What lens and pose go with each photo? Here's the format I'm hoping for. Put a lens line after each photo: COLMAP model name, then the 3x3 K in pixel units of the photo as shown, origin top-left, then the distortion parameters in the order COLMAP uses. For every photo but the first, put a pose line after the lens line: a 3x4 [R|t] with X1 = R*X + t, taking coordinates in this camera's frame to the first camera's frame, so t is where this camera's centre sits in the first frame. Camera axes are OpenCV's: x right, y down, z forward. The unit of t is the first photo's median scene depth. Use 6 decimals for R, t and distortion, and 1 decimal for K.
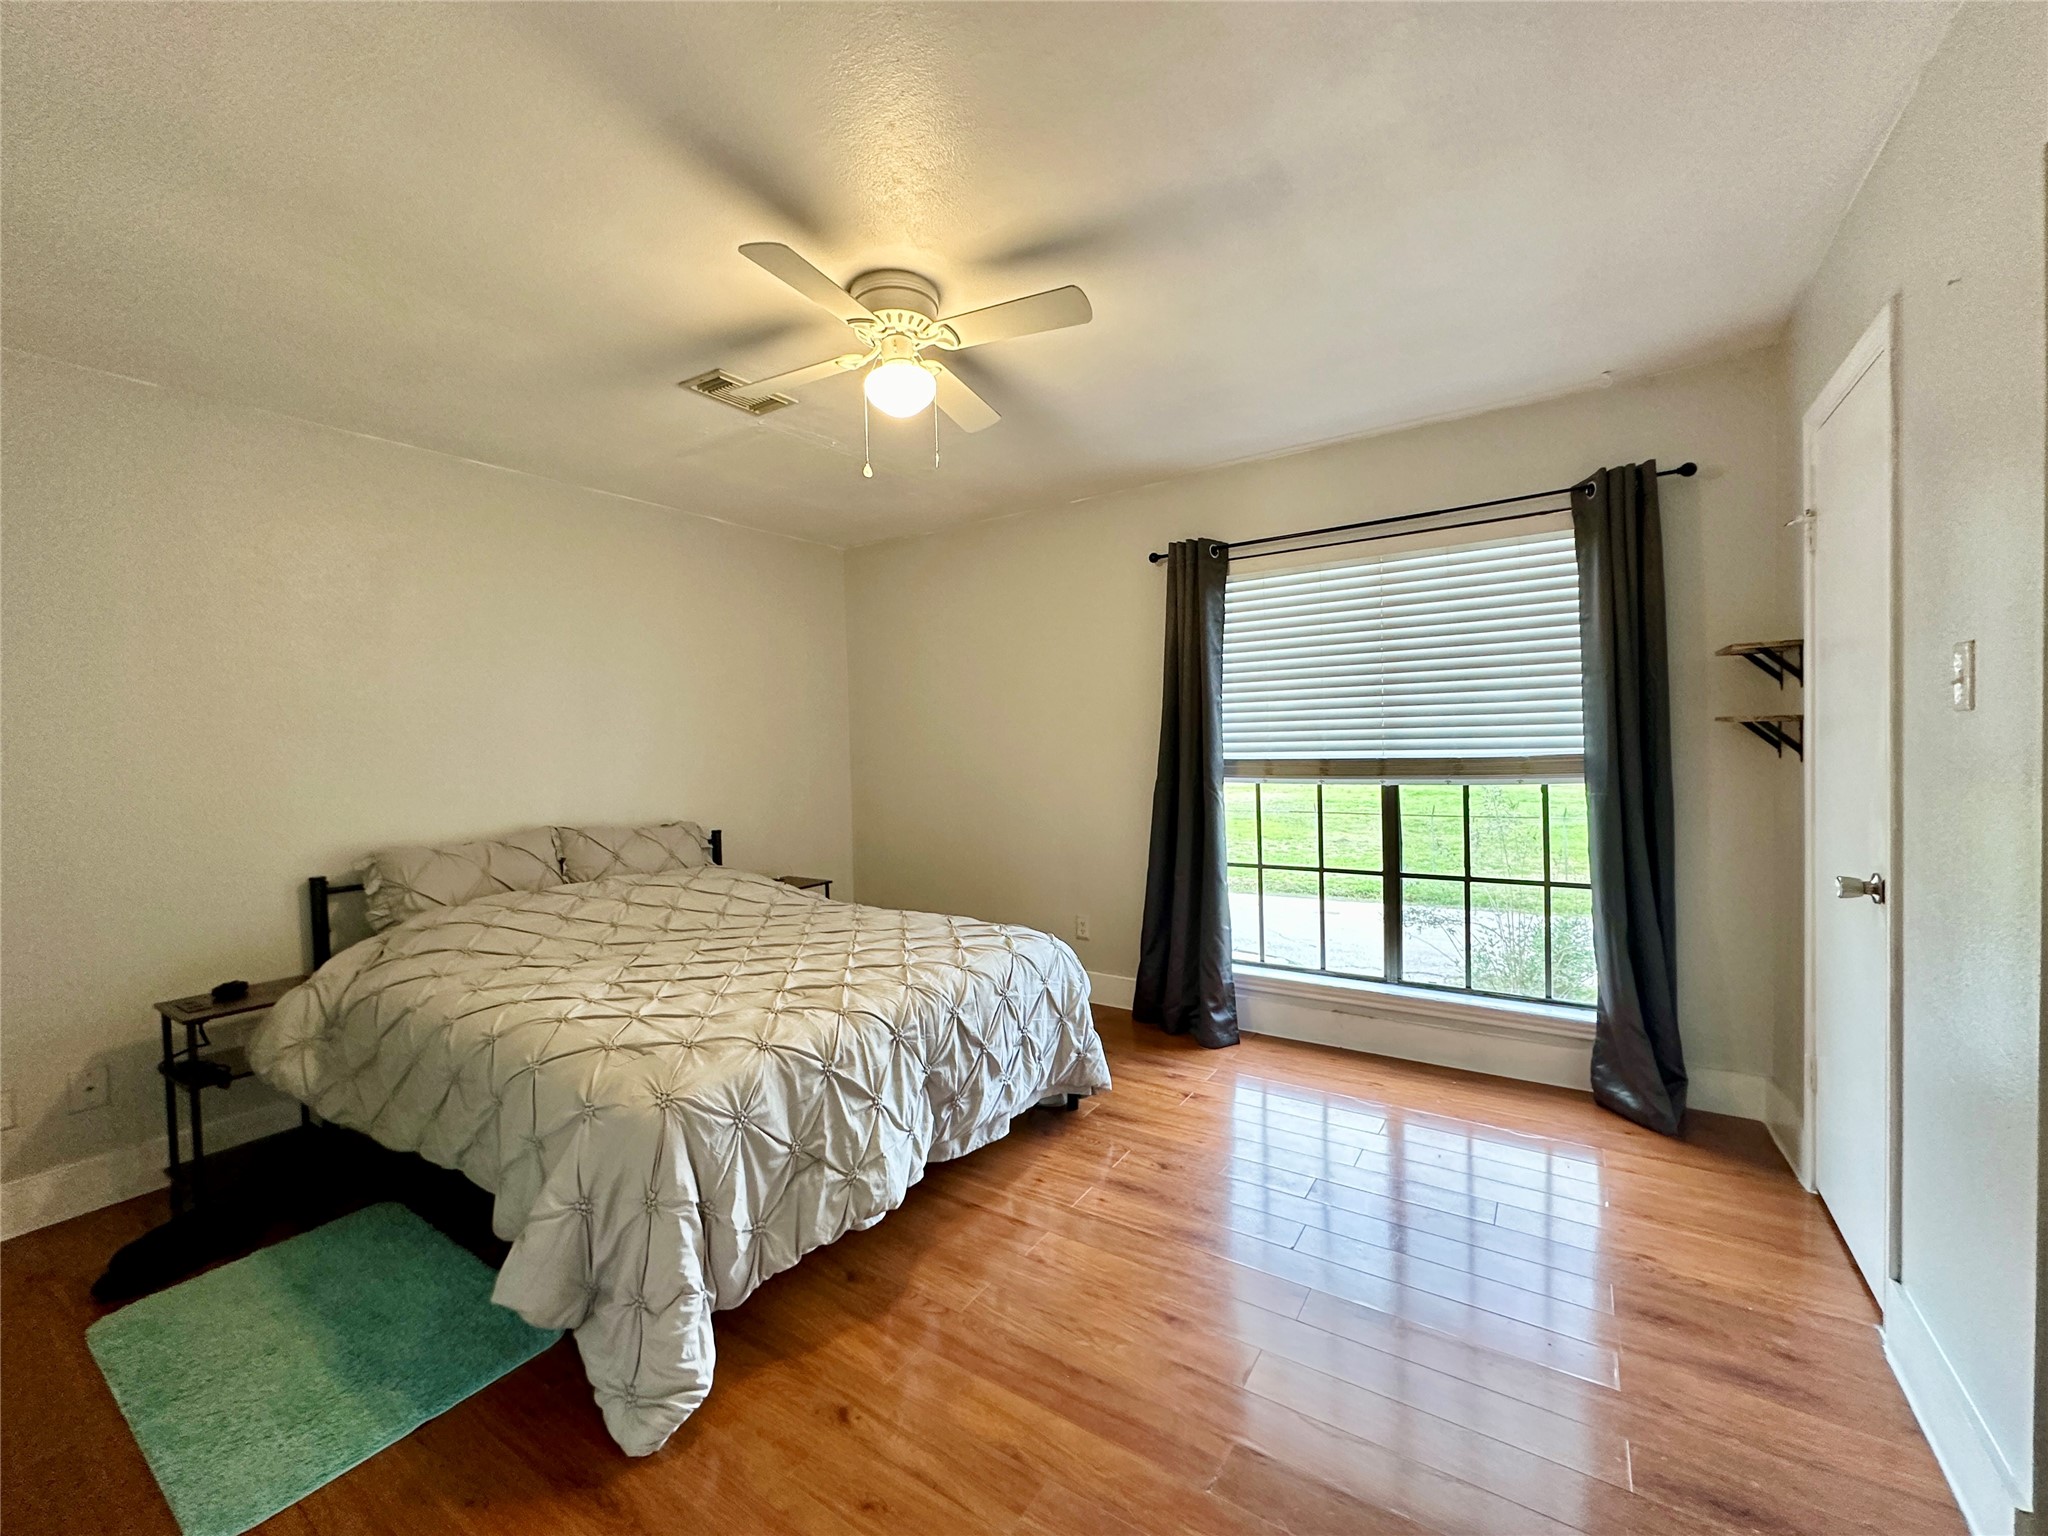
lens RADIAL K [[815.7, 0, 1024.0], [0, 815.7, 768.0], [0, 0, 1]] dist [-0.002913, 0.000480]
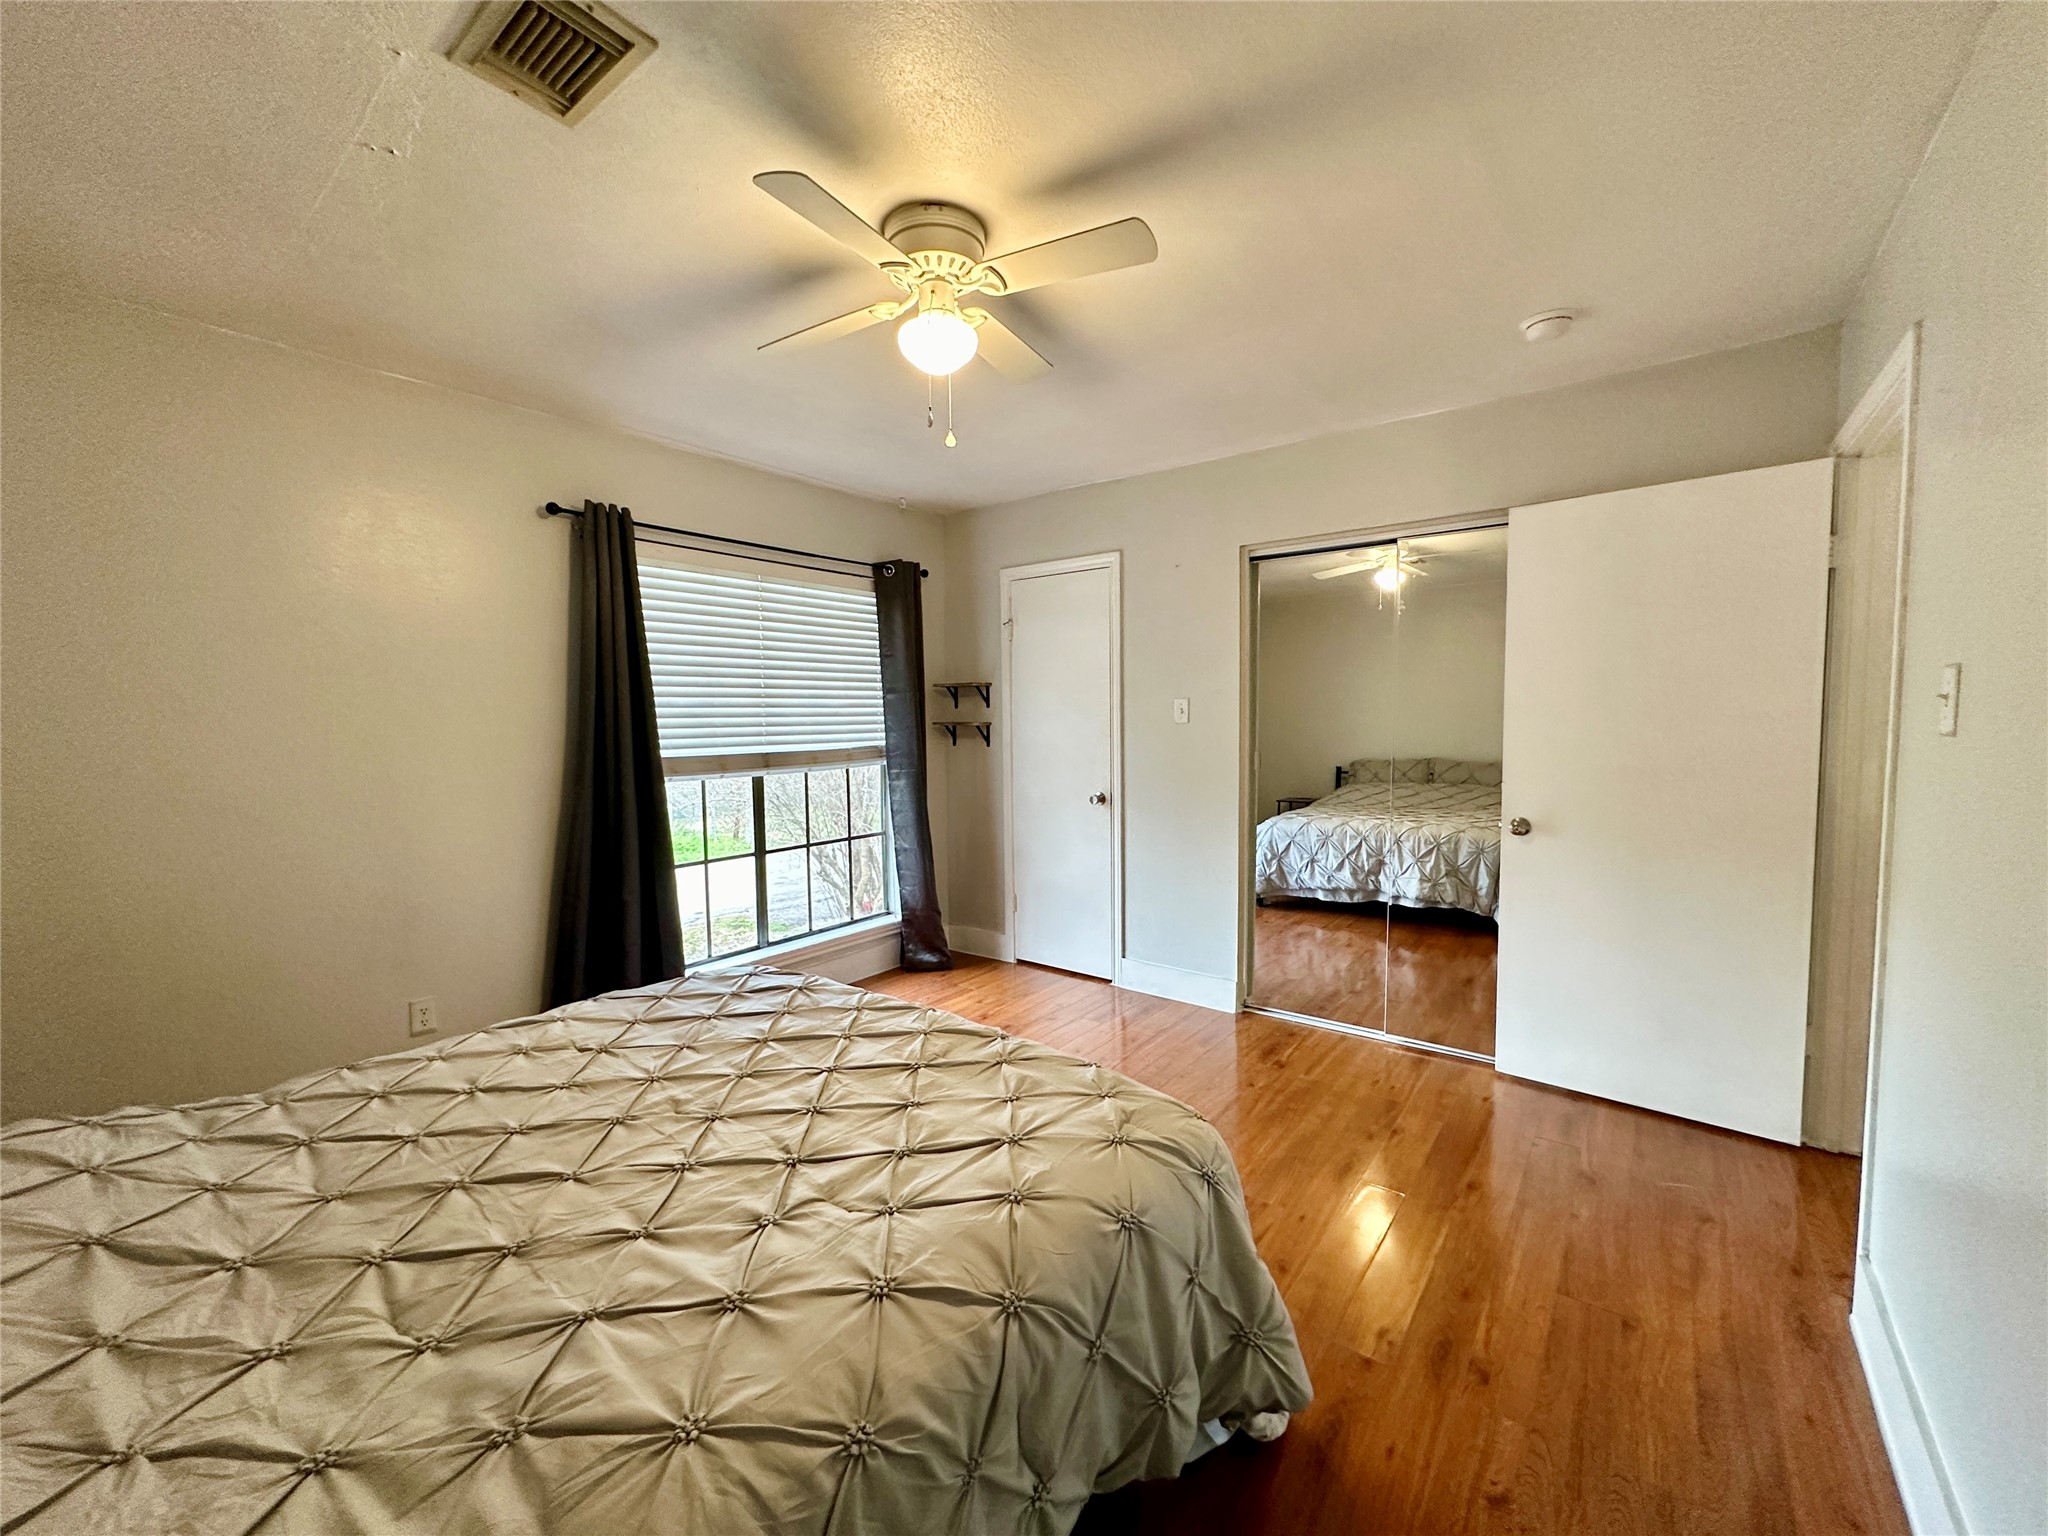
lens RADIAL K [[828.5, 0, 1024.0], [0, 828.5, 768.0], [0, 0, 1]] dist [0.000164, 0.000122]
pose [[0.076438, -0.028667, 0.996662, -0.758235], [0.052958, 0.998292, 0.024652, 0.001532], [-0.995667, 0.050897, 0.077826, 0.589913]]
